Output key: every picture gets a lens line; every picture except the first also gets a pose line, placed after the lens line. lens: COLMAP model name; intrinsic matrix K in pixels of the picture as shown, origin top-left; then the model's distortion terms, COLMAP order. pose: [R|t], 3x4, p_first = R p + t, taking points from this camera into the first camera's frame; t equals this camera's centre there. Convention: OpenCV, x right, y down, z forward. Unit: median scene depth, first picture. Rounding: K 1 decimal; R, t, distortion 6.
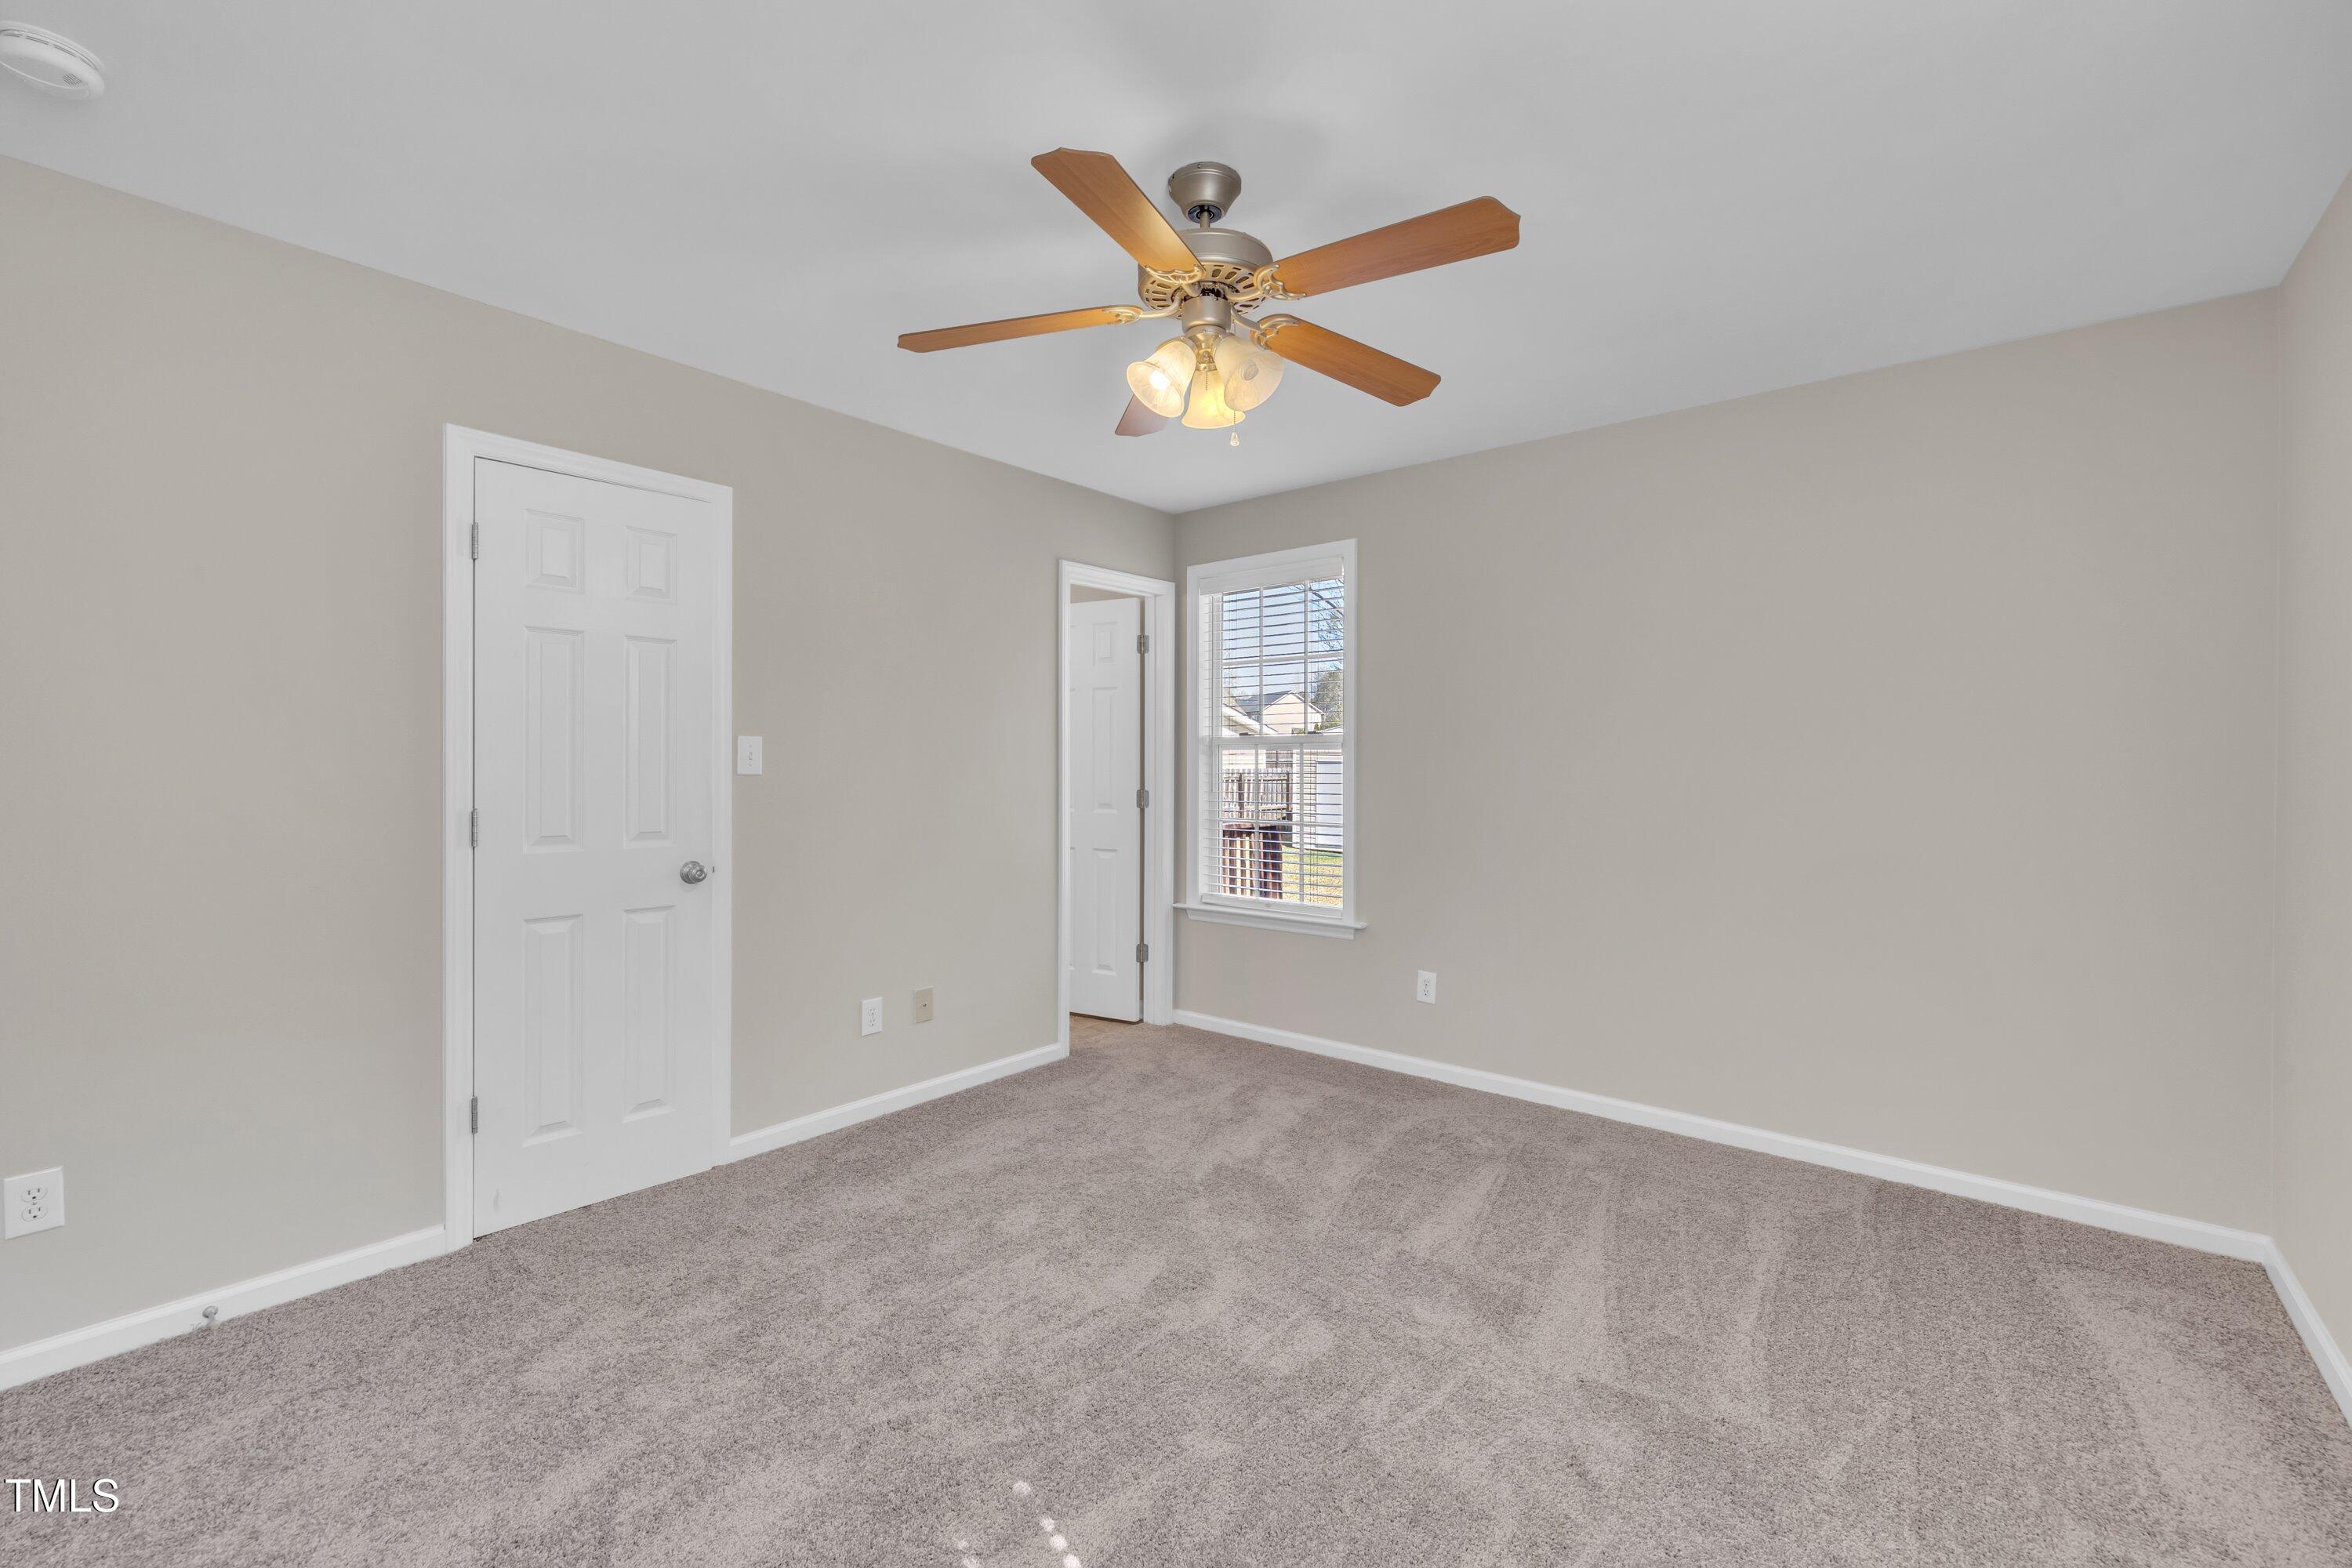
lens RADIAL K [[986.0, 0, 1171.7], [0, 986.0, 773.0], [0, 0, 1]] dist [-0.000712, -0.000564]
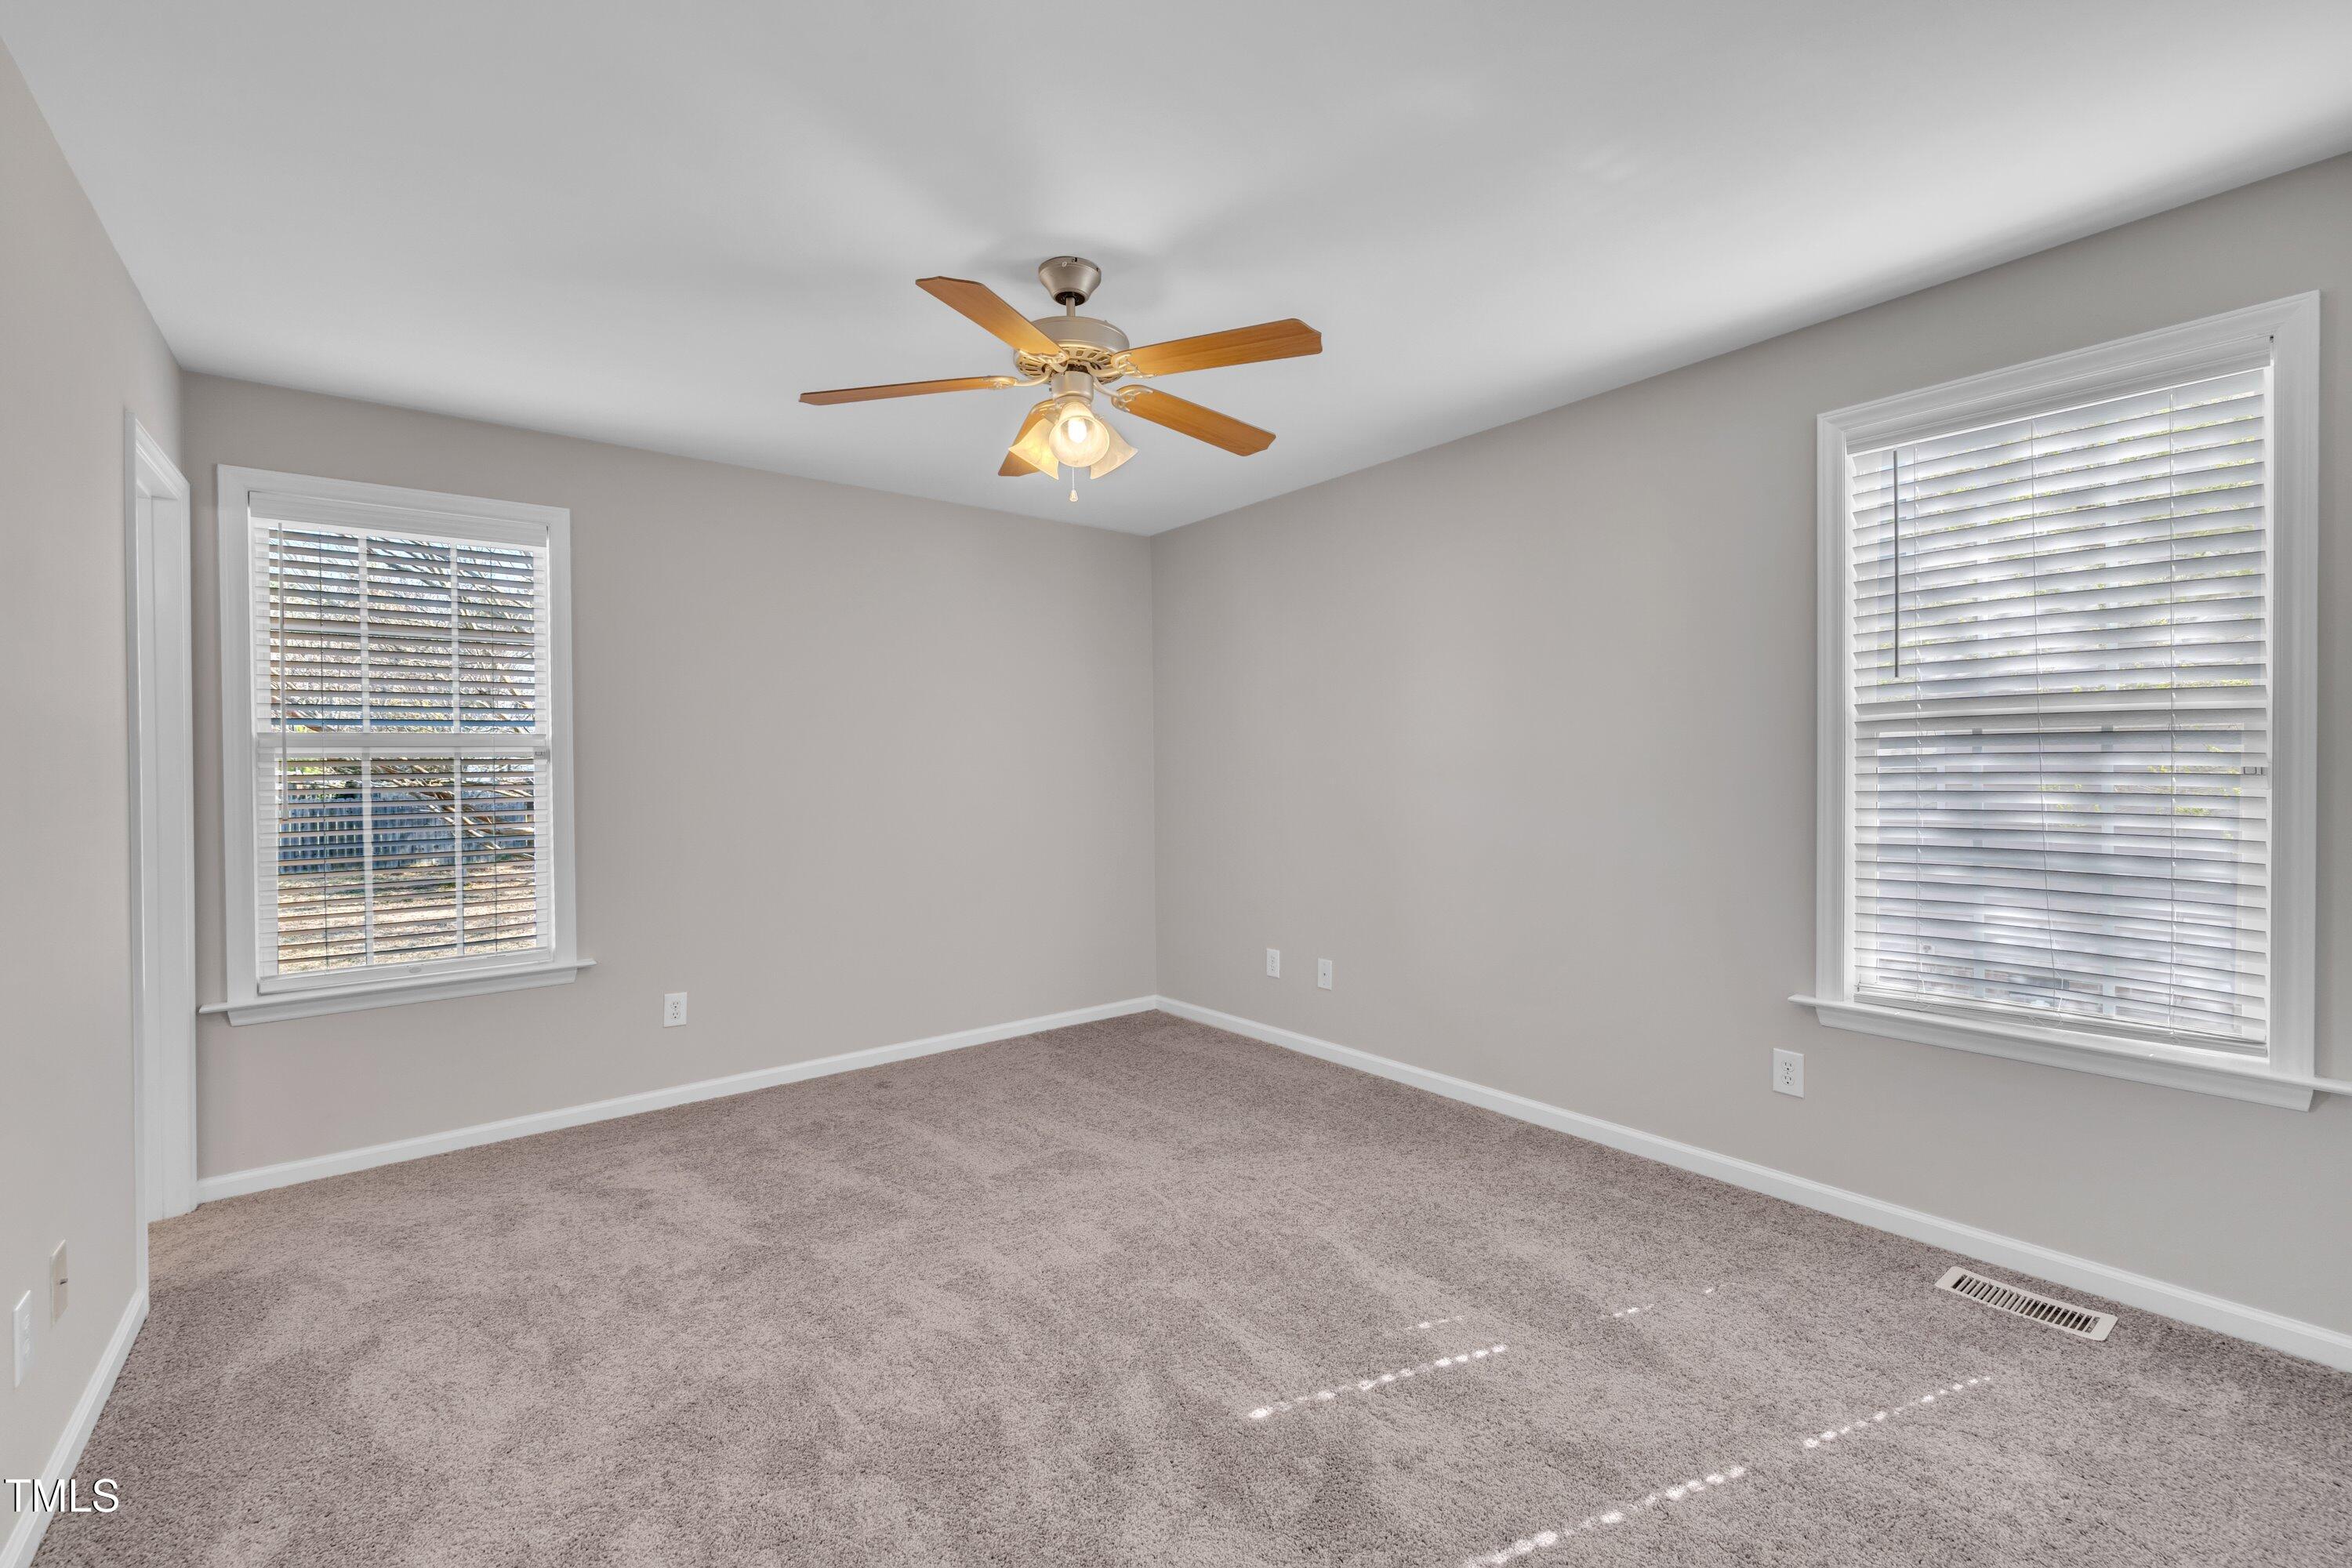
lens RADIAL K [[986.0, 0, 1171.7], [0, 986.0, 773.0], [0, 0, 1]] dist [-0.000712, -0.000564]
pose [[0.192233, -0.008984, 0.981308, -0.672592], [0.015989, 0.999854, 0.006022, -0.009057], [-0.981219, 0.014533, 0.192349, 0.404303]]
